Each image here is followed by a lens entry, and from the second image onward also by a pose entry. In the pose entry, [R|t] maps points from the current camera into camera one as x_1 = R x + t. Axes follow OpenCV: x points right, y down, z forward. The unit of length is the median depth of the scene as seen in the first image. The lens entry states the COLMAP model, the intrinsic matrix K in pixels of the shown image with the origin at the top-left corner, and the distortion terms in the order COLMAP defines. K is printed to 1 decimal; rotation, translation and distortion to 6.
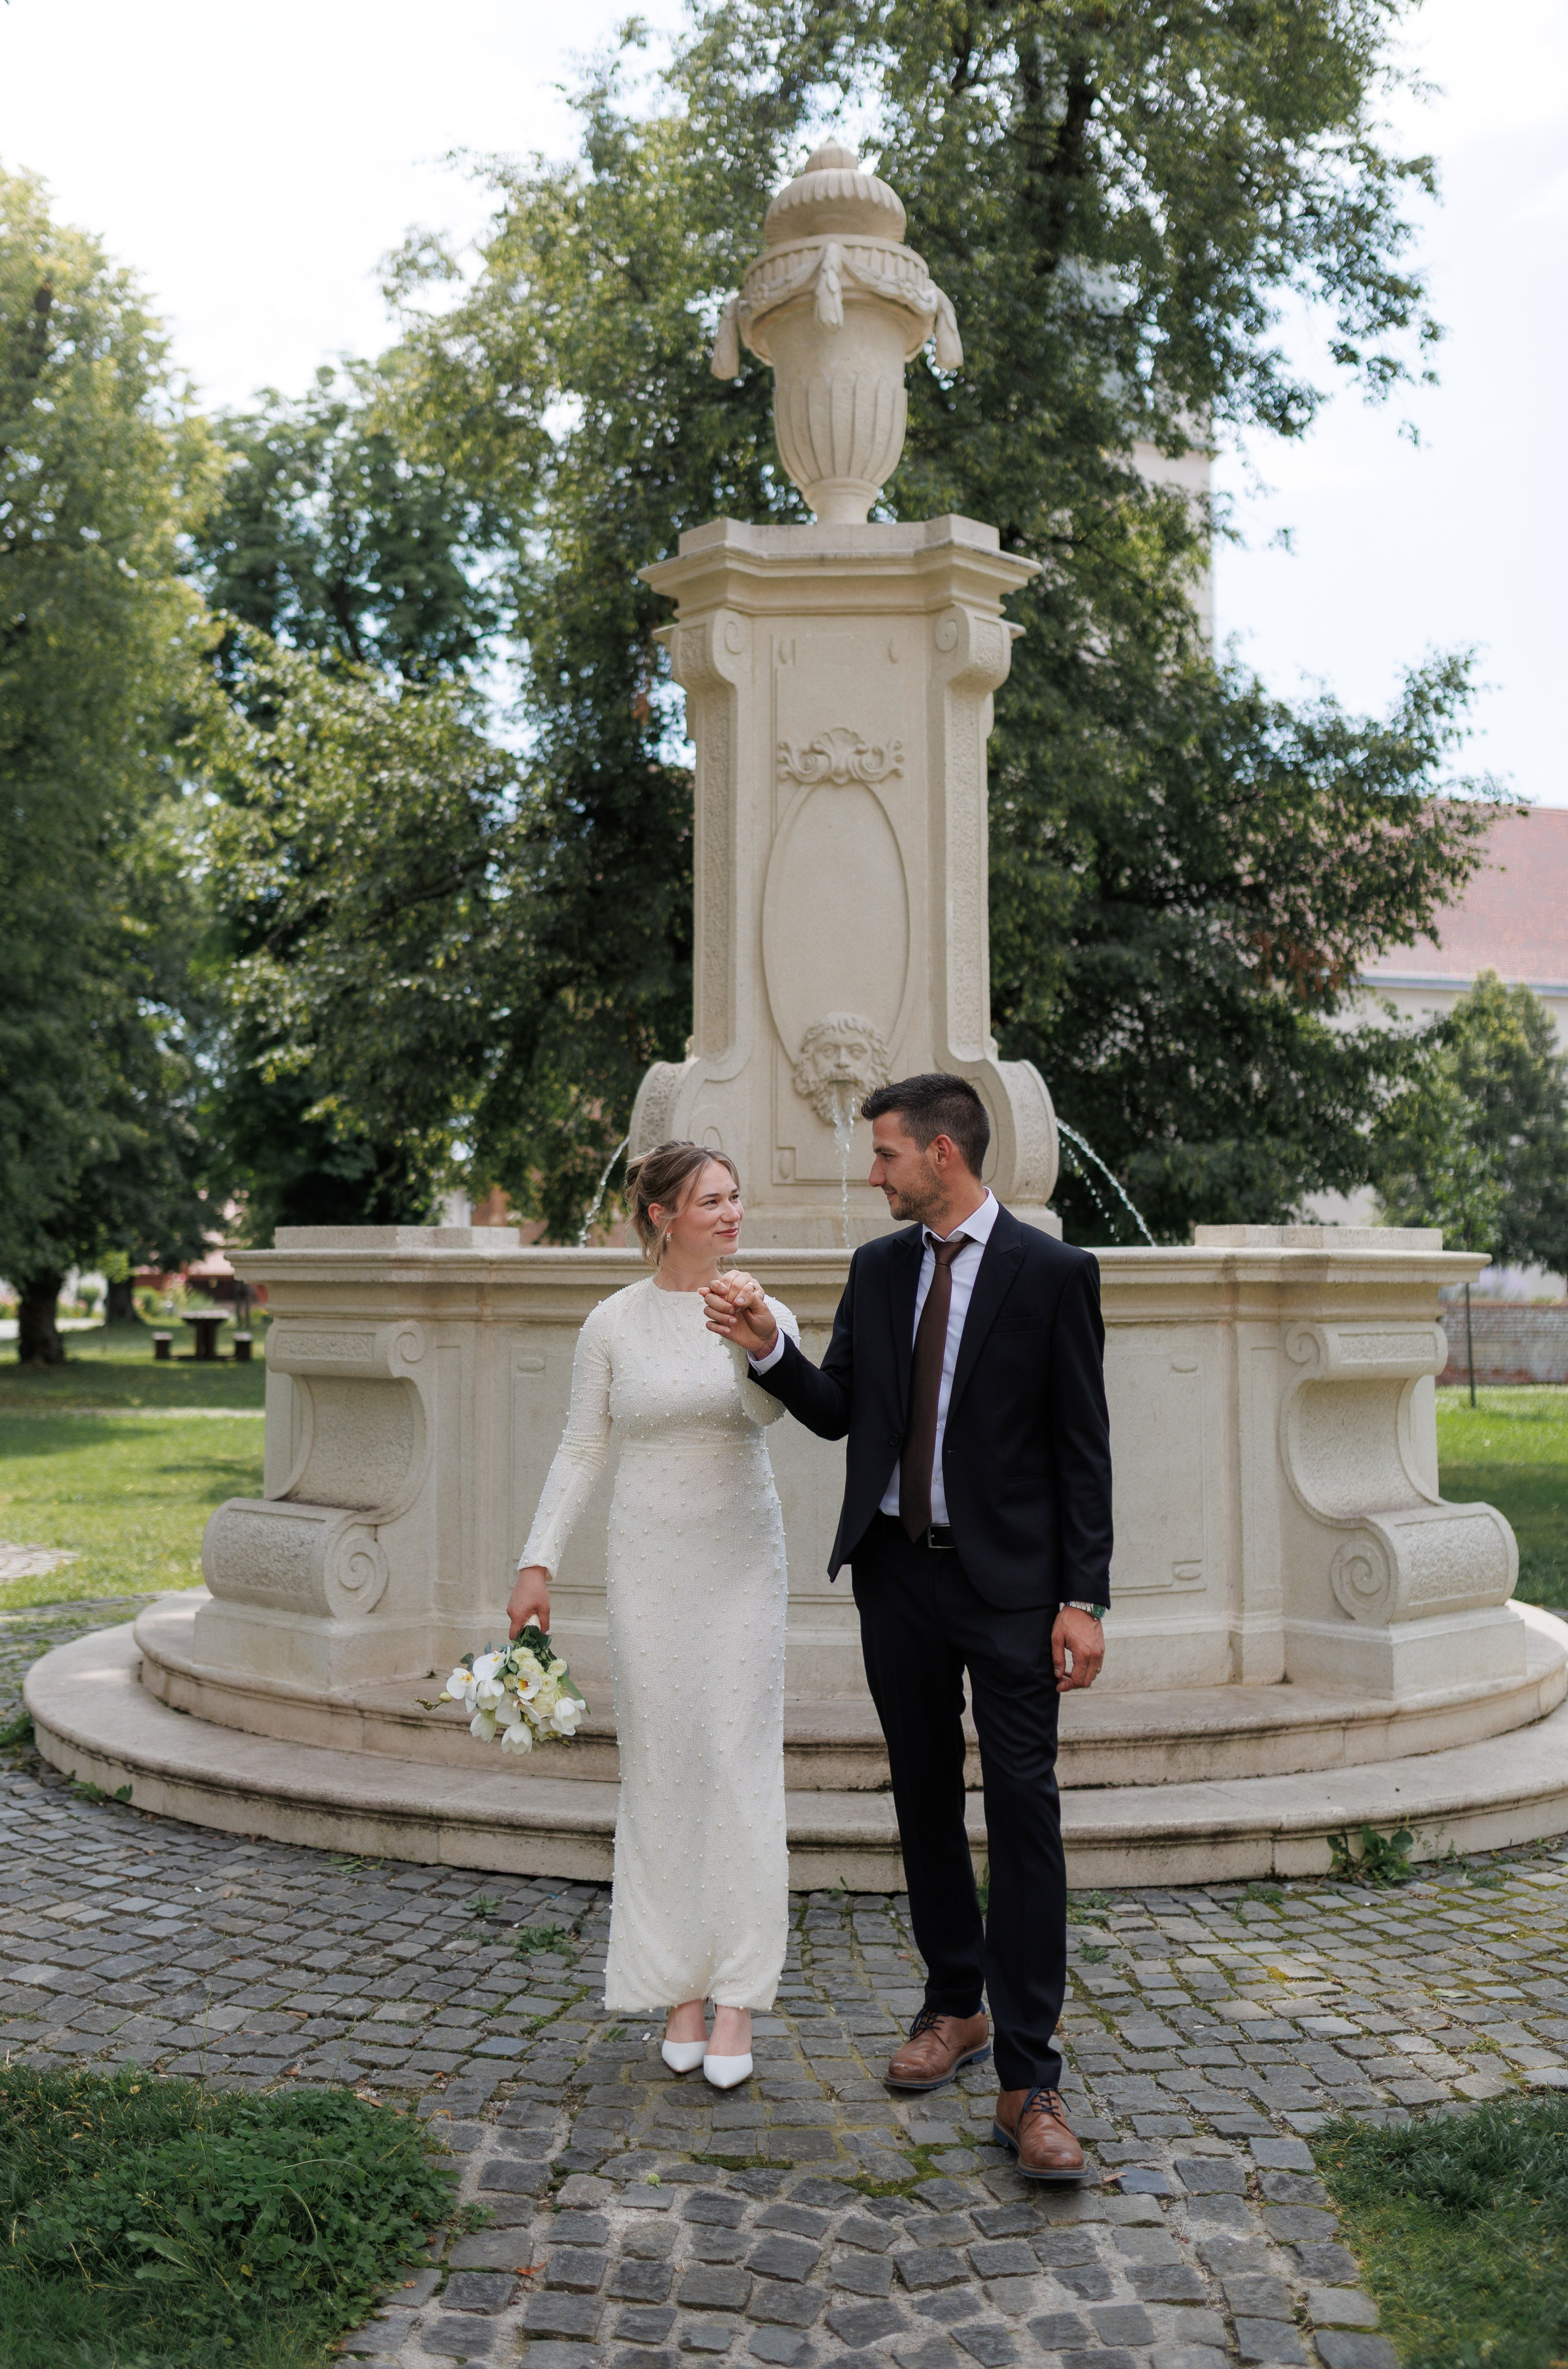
lens RADIAL K [[2328.9, 0, 695.5], [0, 2328.9, 1074.1], [0, 0, 1]] dist [-0.000436, 0.000000]
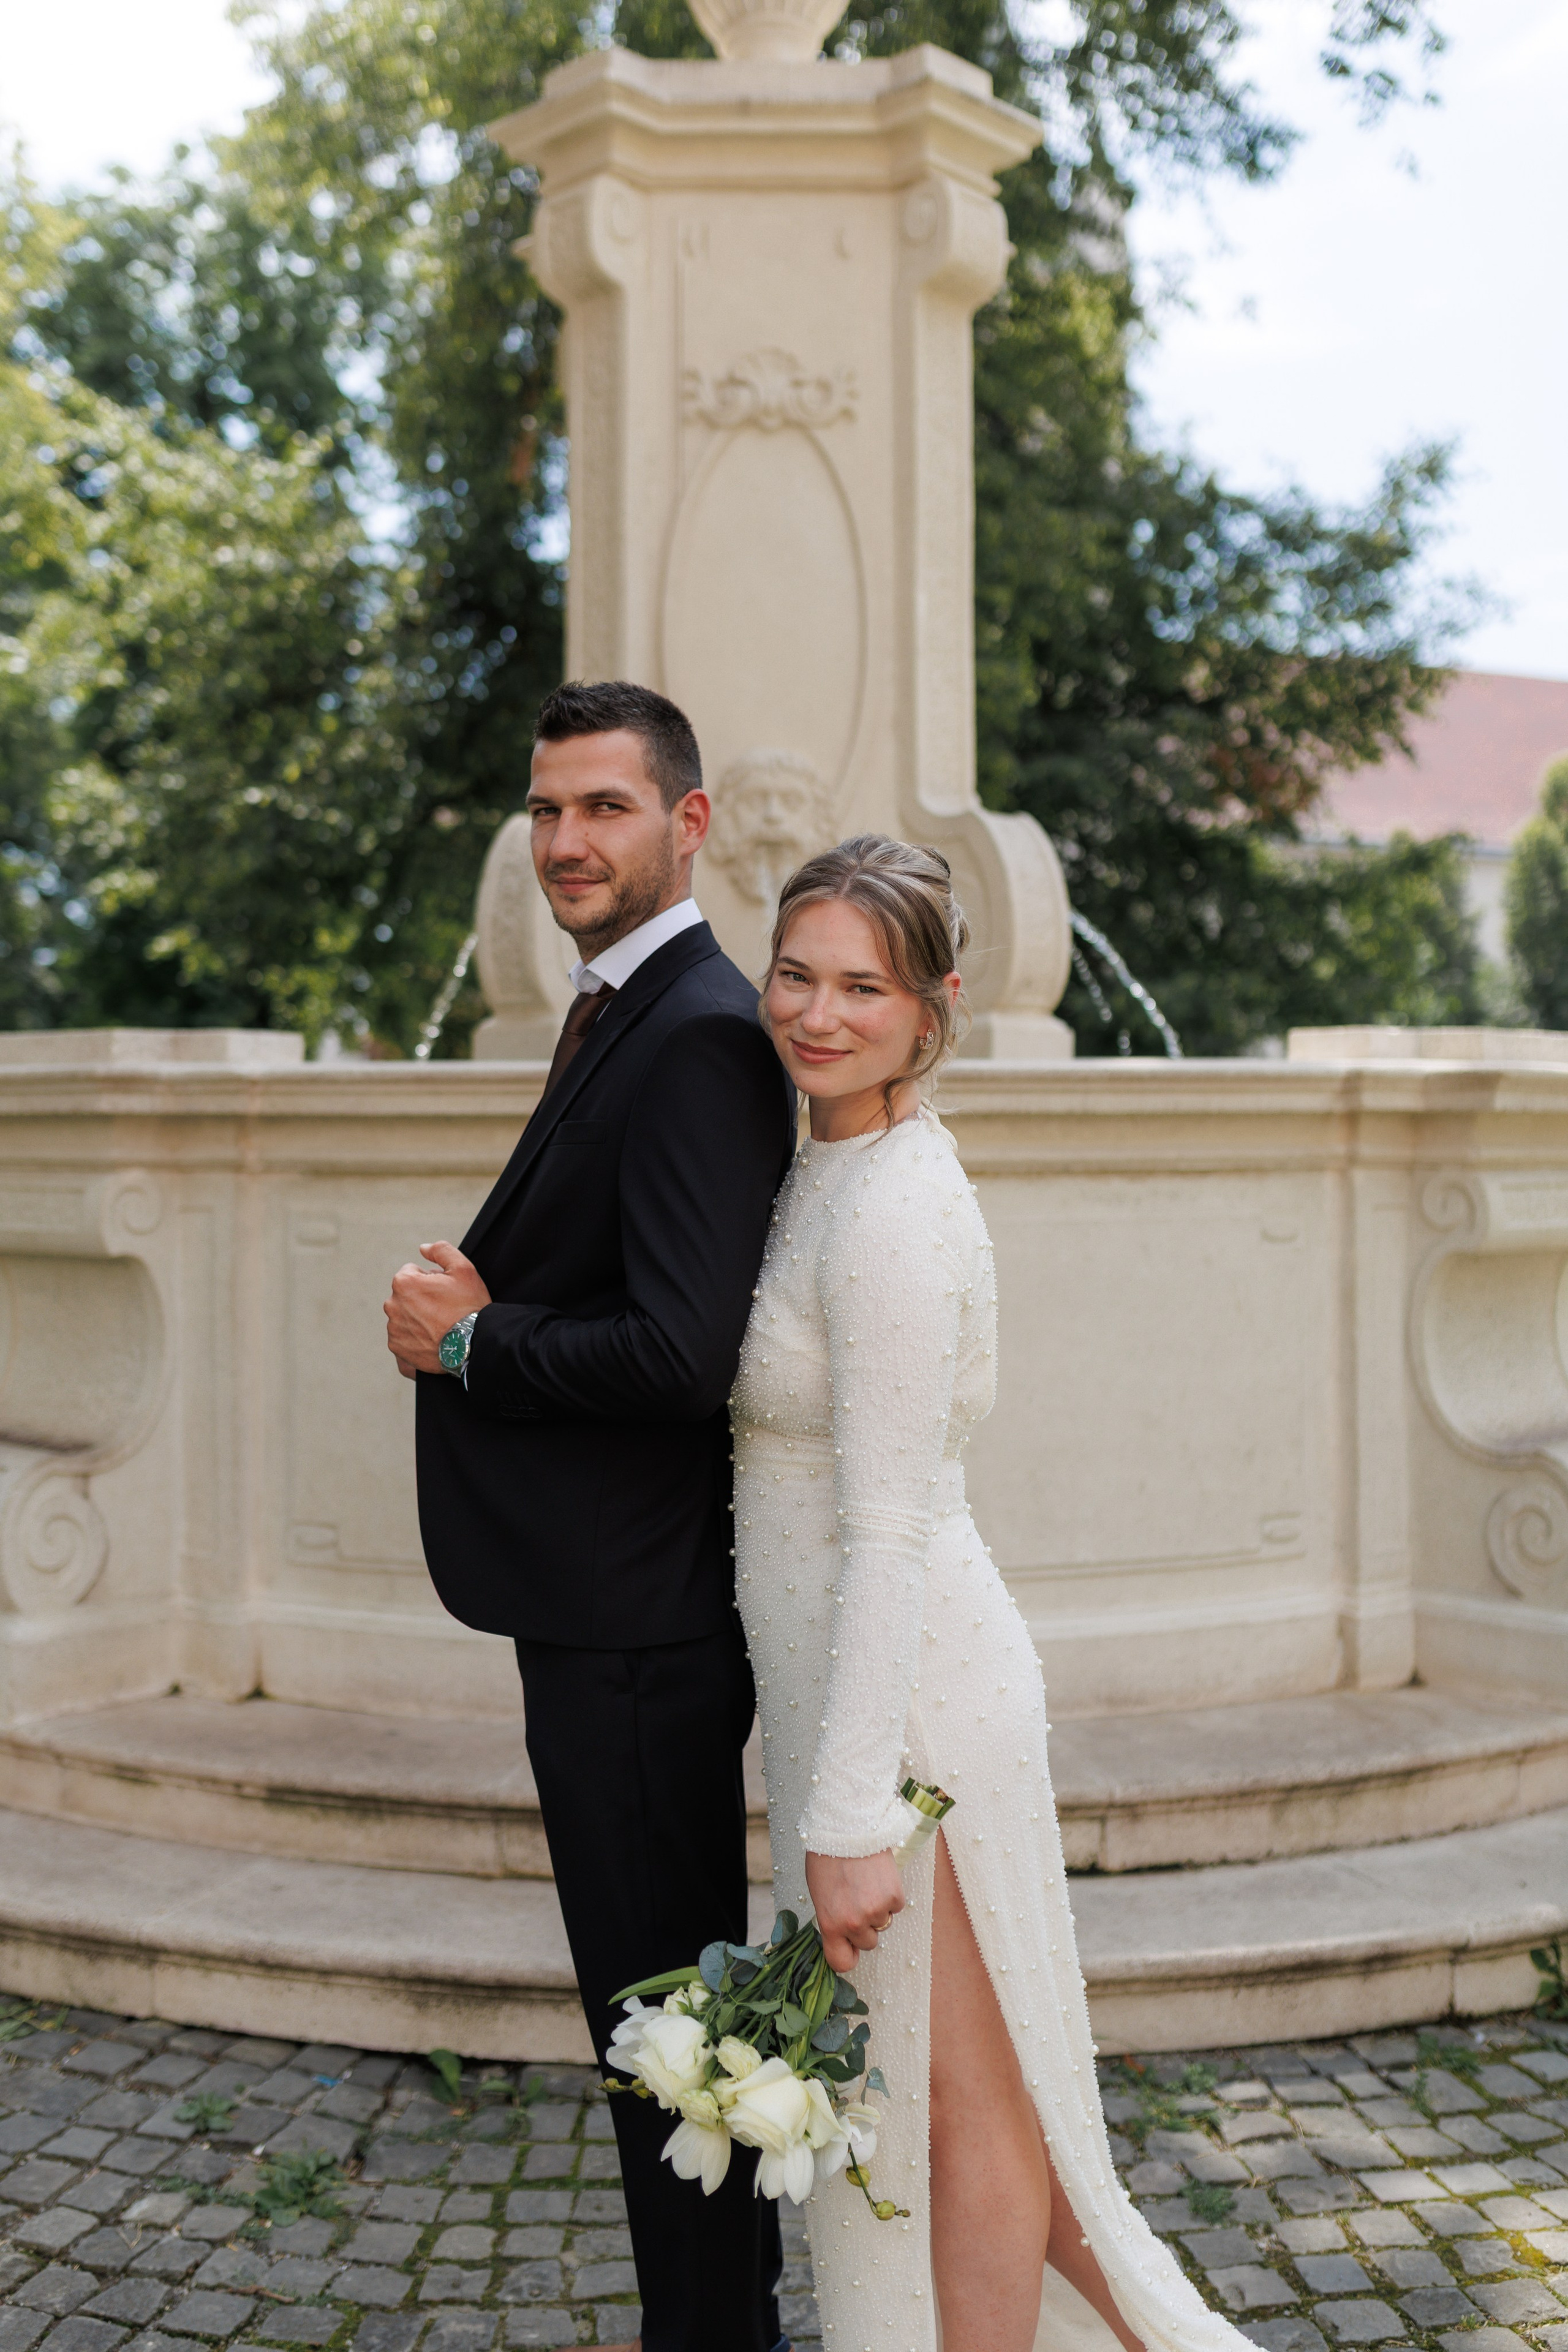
lens RADIAL K [[2295.9, 0, 720.7], [0, 2295.9, 1125.2], [0, 0, 1]] dist [0.003429, 0.000000]
pose [[0.998586, -0.002939, 0.053074, 0.008628], [-0.001272, 0.996863, 0.079139, 0.033589], [-0.053140, -0.079095, 0.995450, 0.279481]]
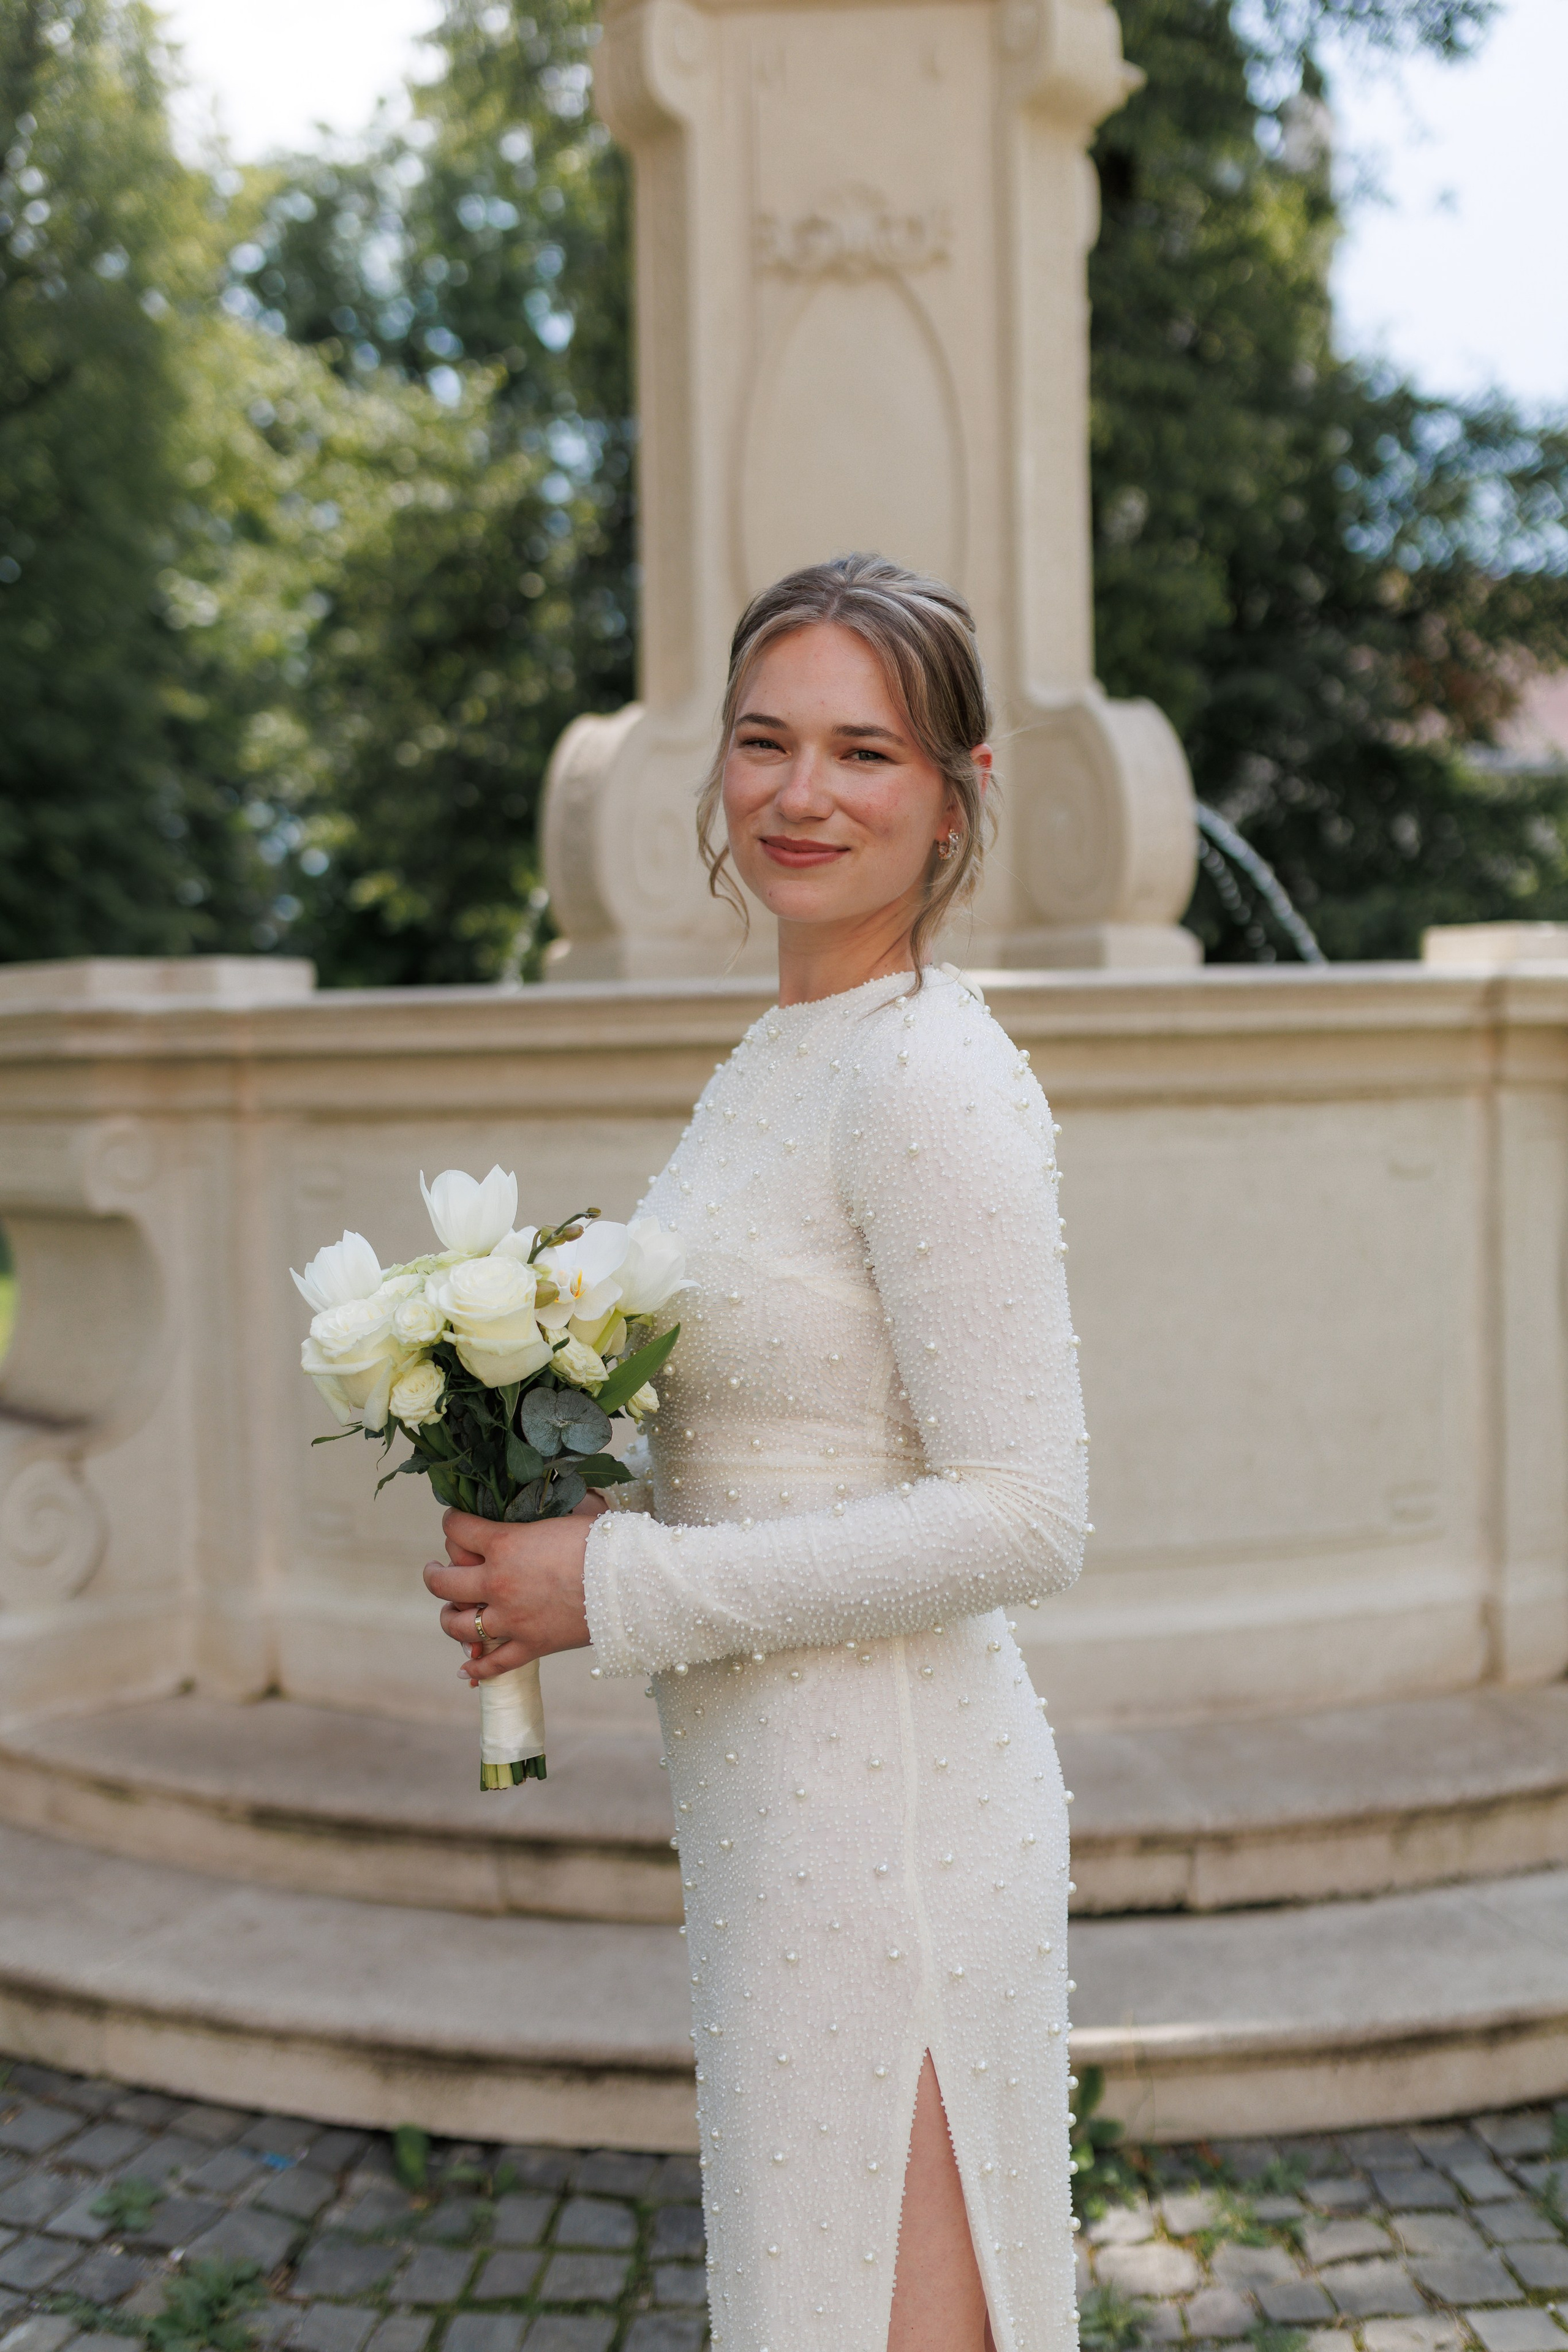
lens RADIAL K [[2193.4, 0, 821.6], [0, 2193.4, 1187.0], [0, 0, 1]] dist [0.003028, 0.000000]
pose [[0.999725, -0.021784, -0.008709, 0.052805], [0.022772, 0.990309, 0.137000, 0.041469], [0.005640, -0.137161, 0.990533, 0.364731]]
